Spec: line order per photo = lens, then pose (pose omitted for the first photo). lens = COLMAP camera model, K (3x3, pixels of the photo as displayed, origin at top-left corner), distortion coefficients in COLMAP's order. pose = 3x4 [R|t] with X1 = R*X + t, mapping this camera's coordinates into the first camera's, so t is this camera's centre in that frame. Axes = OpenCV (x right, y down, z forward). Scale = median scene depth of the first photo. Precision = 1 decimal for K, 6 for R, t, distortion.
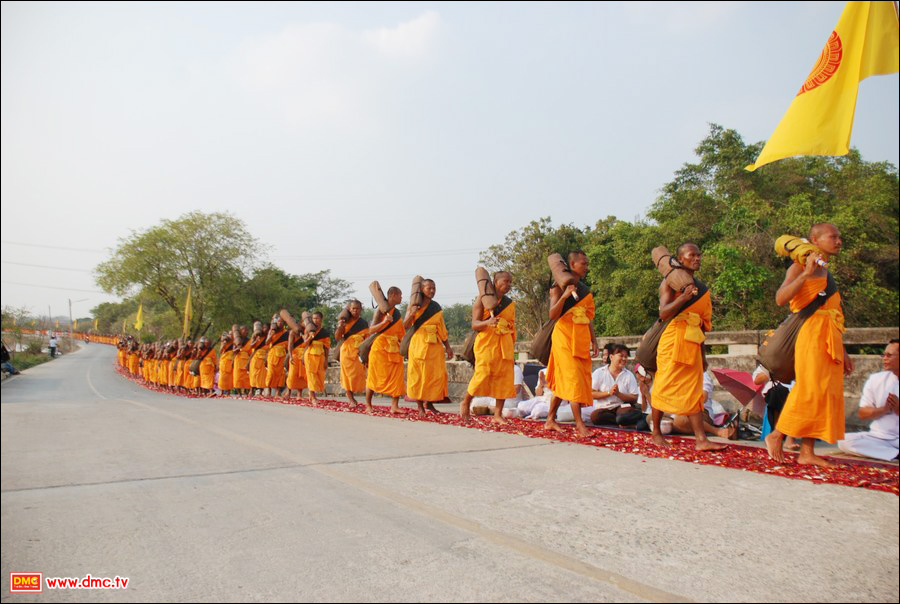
lens RADIAL K [[705.7, 0, 480.3], [0, 705.7, 302.0], [0, 0, 1]] dist [-0.054278, 0.006482]
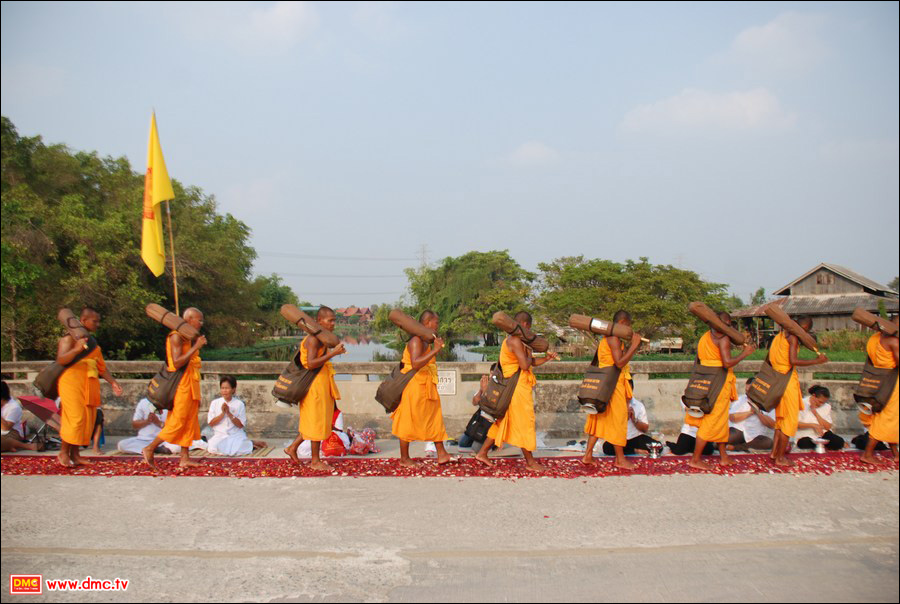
lens RADIAL K [[705.7, 0, 480.3], [0, 705.7, 302.0], [0, 0, 1]] dist [-0.054278, 0.006482]
pose [[0.559181, 0.006641, 0.829019, -0.122596], [-0.045285, 0.998720, 0.022544, -0.072326], [-0.827808, -0.050149, 0.558766, -0.201364]]
